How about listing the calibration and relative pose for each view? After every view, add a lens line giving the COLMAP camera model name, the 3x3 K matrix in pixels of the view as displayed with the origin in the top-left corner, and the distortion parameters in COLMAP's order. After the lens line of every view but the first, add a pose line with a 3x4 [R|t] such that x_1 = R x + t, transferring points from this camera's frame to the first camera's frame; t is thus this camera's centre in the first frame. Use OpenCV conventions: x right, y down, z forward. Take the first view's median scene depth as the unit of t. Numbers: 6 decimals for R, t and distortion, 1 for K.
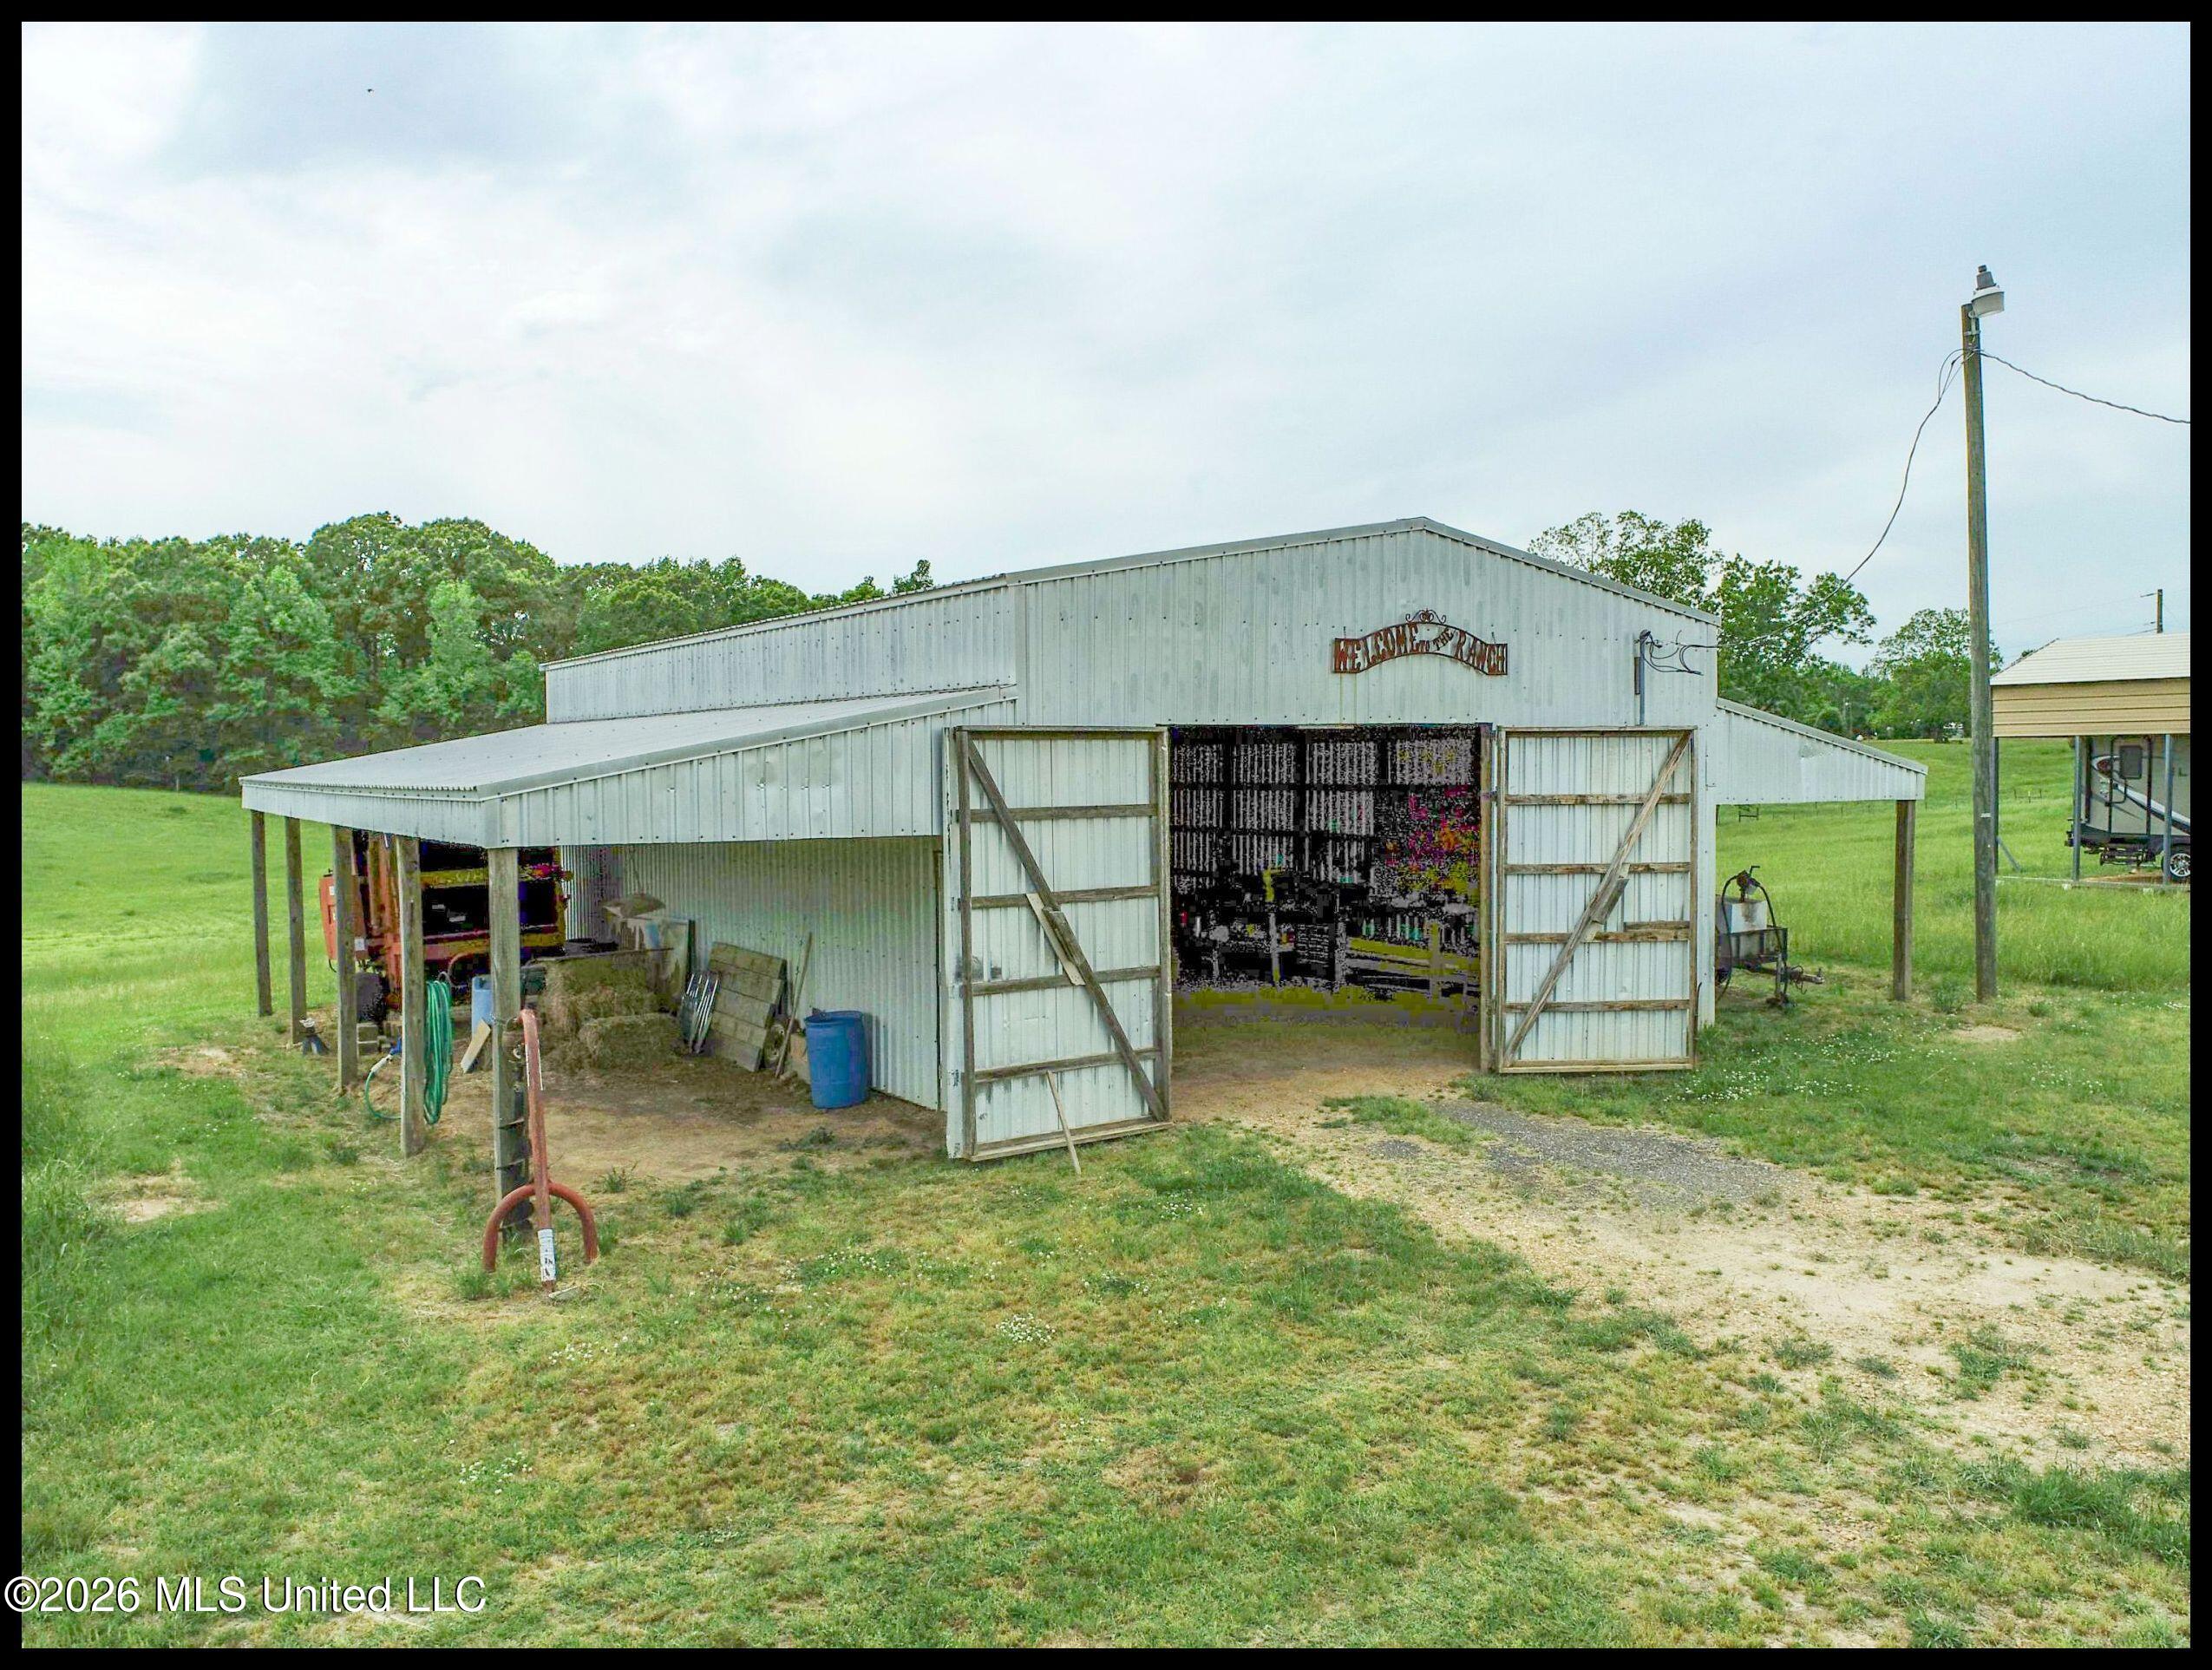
lens RADIAL K [[1625.3, 0, 1102.2], [0, 1625.3, 854.3], [0, 0, 1]] dist [0.003259, -0.011175]
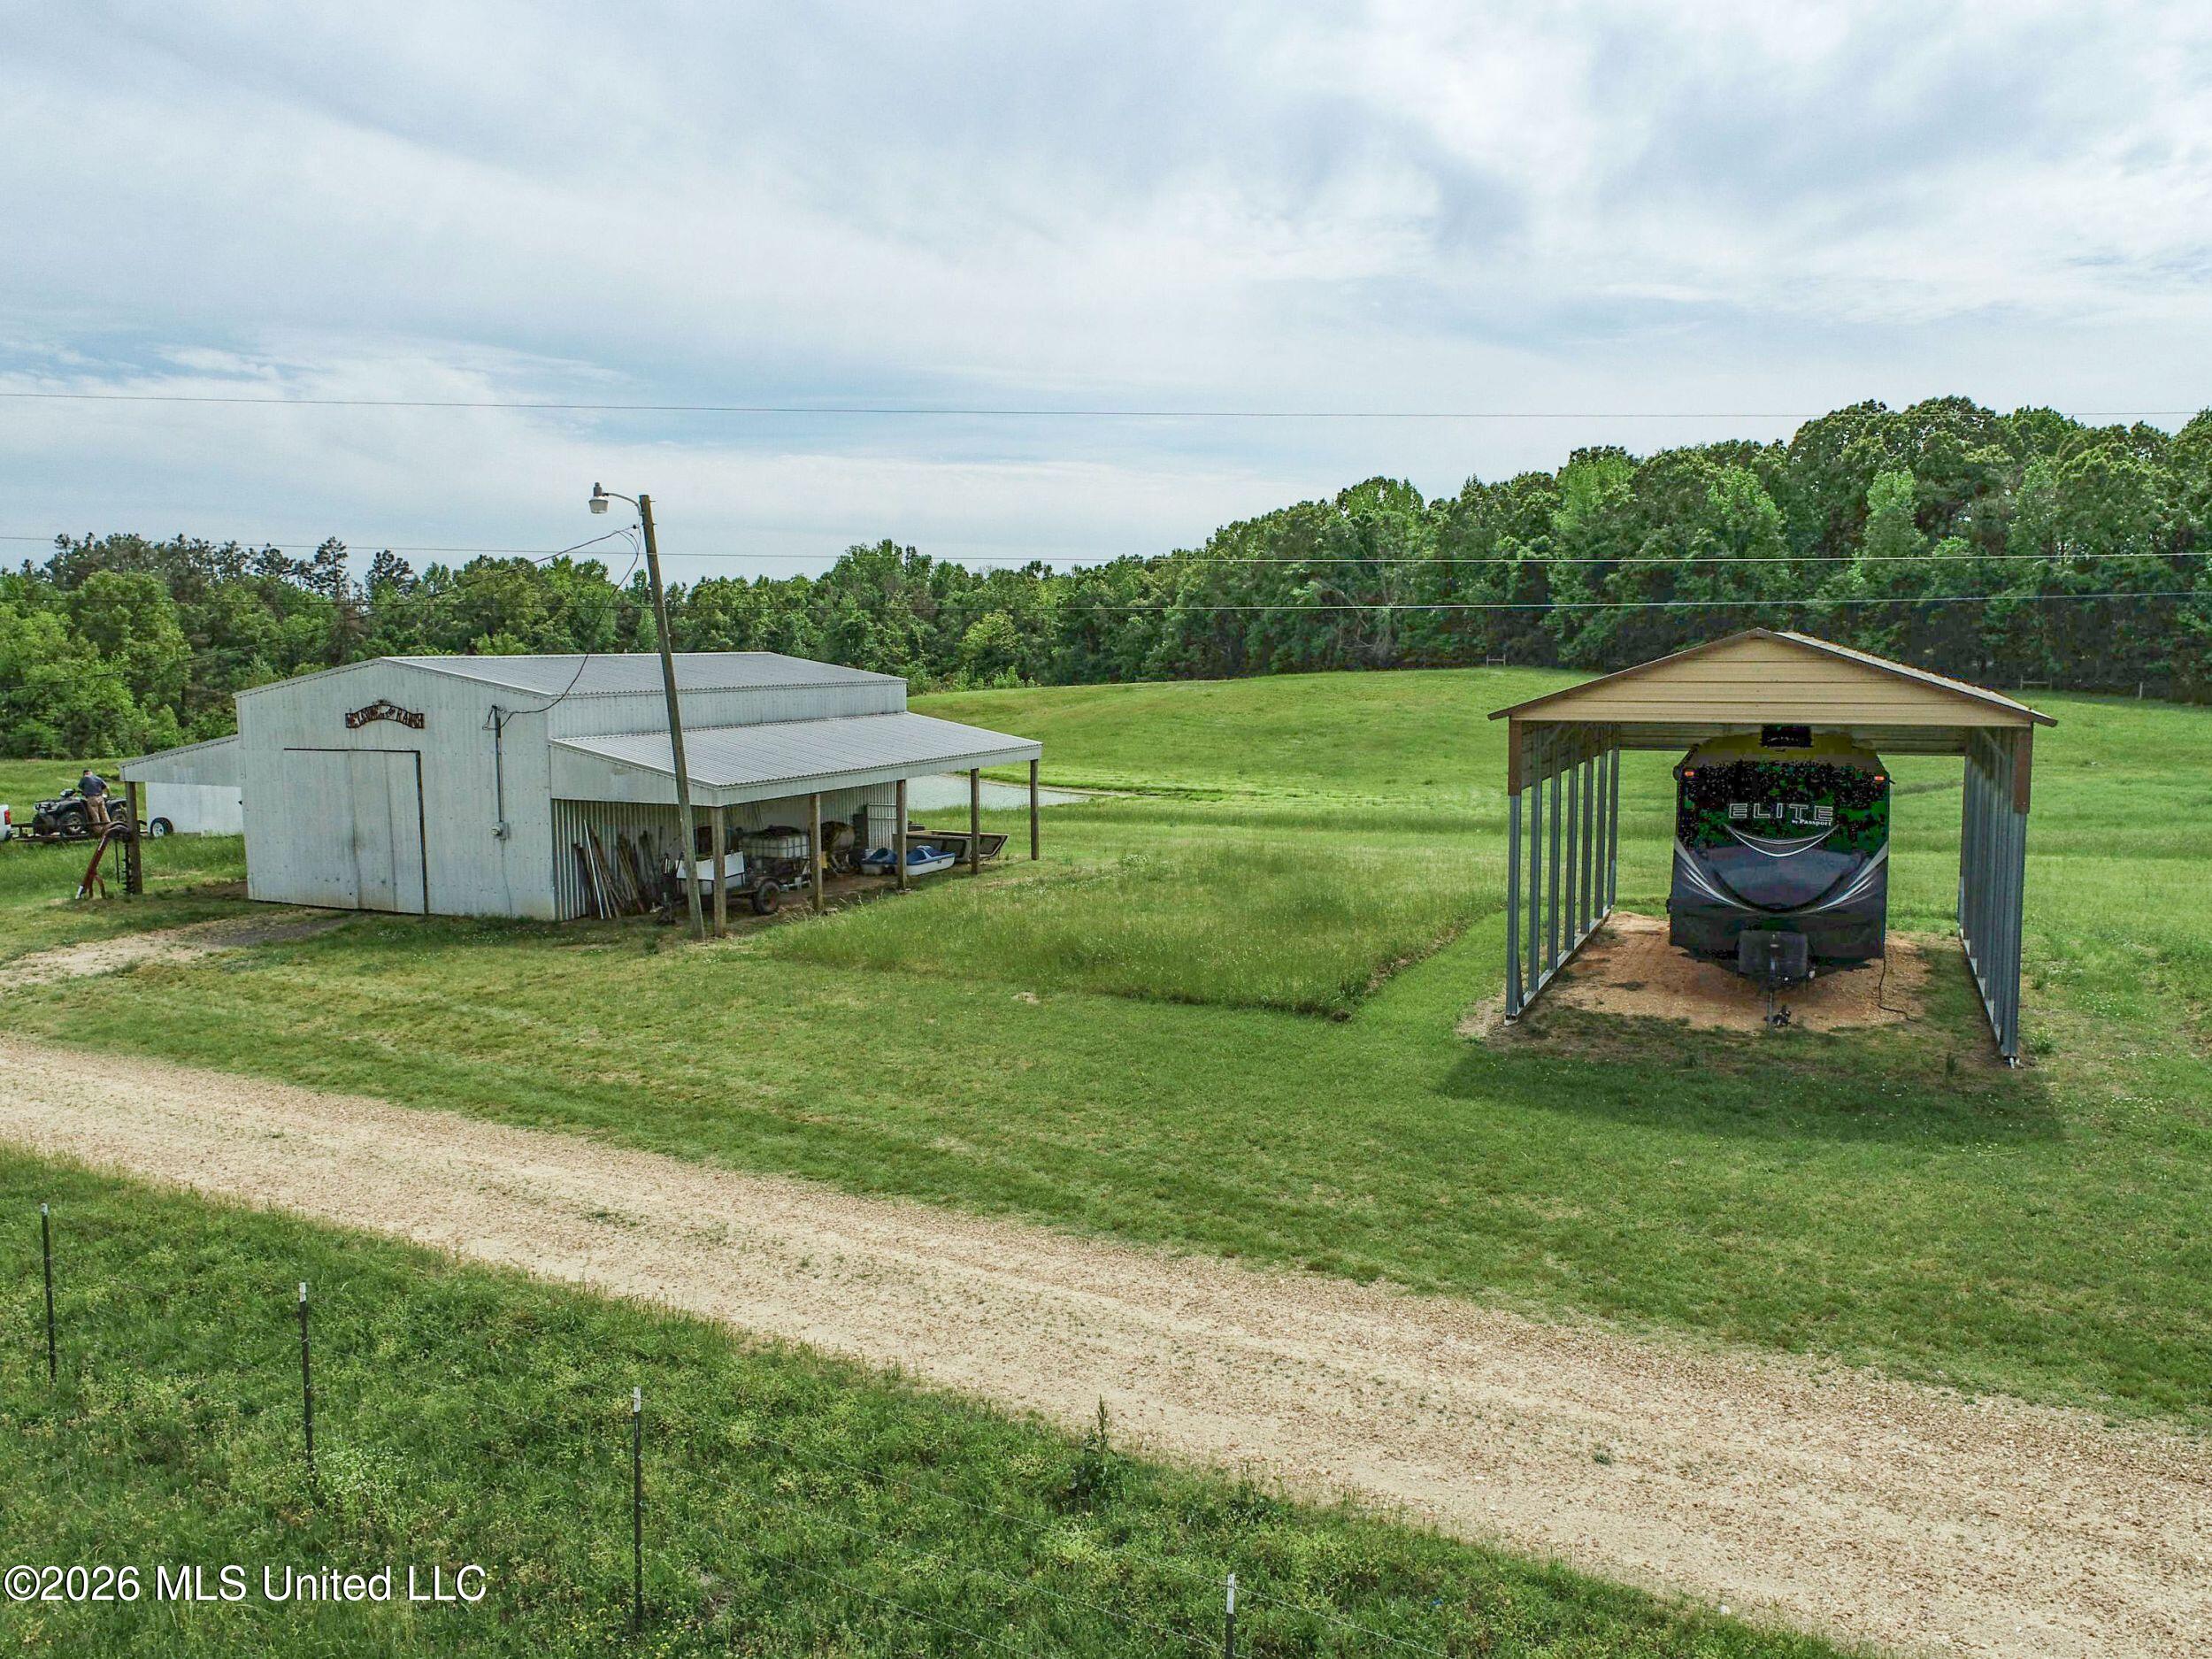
lens RADIAL K [[1666.2, 0, 1110.7], [0, 1666.2, 833.8], [0, 0, 1]] dist [-0.013553, 0.004240]
pose [[0.530765, 0.100216, -0.841573, 2.632170], [-0.043285, 0.994894, 0.091175, -0.215358], [0.846413, -0.011965, 0.532393, 0.624859]]
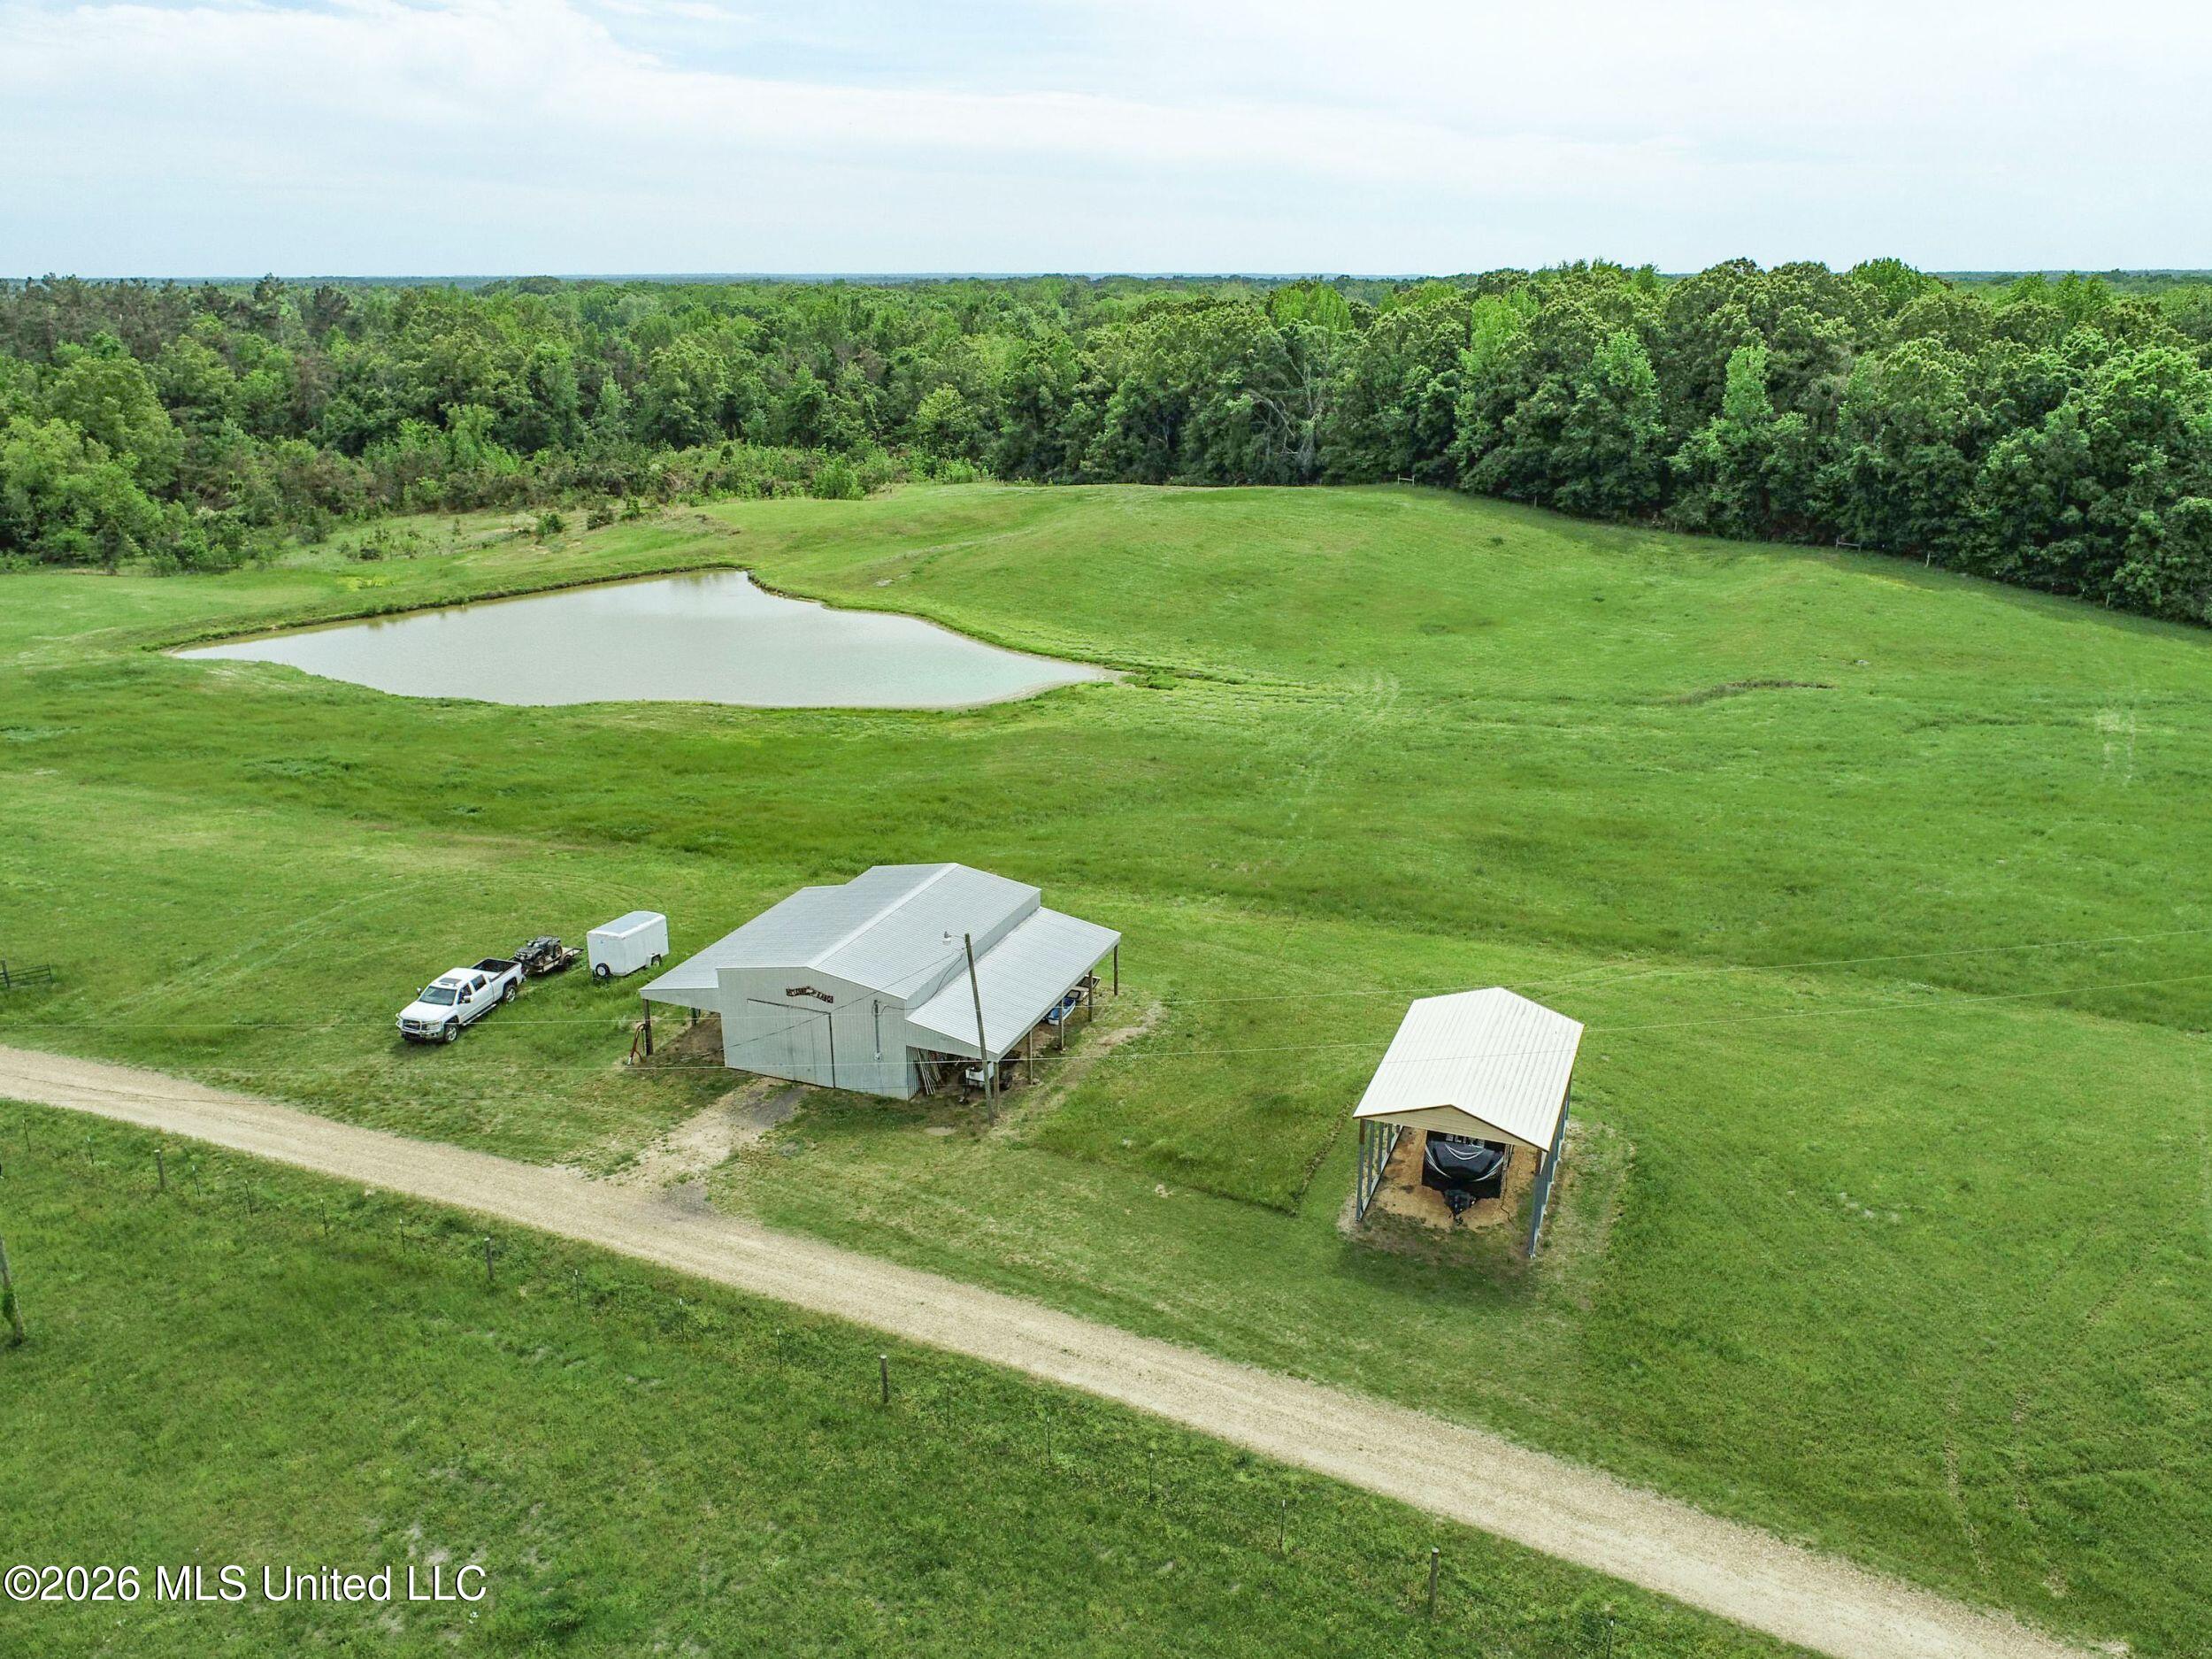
lens RADIAL K [[1666.2, 0, 1109.5], [0, 1666.2, 818.6], [0, 0, 1]] dist [-0.013553, 0.004240]
pose [[0.571954, 0.257665, -0.778766, 4.011833], [-0.045639, 0.957910, 0.283418, -1.877448], [0.819015, -0.126560, 0.559640, -0.785028]]
